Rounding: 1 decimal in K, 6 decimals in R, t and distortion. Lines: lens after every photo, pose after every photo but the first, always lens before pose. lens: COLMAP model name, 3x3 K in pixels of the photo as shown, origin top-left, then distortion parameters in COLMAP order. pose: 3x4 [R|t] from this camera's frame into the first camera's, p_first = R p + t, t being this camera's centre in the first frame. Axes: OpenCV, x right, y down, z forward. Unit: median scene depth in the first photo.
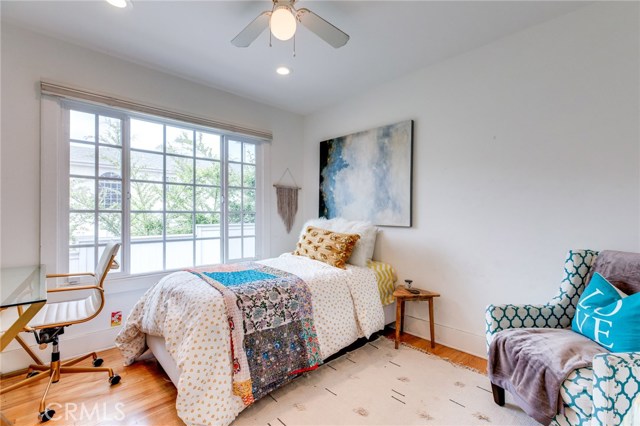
lens RADIAL K [[289.3, 0, 319.5], [0, 289.3, 215.1], [0, 0, 1]] dist [0.004568, 0.001041]
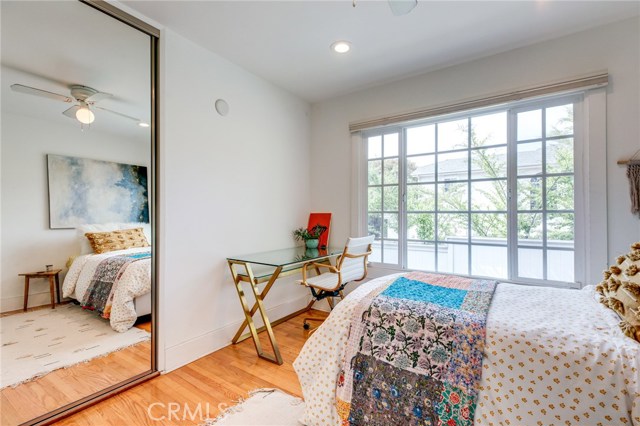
lens RADIAL K [[289.3, 0, 321.7], [0, 289.3, 213.6], [0, 0, 1]] dist [0.004568, 0.001041]
pose [[0.207155, -0.005658, -0.978292, 0.402034], [-0.003734, 0.999971, -0.006574, 0.001074], [0.978301, 0.005015, 0.207128, 0.494174]]
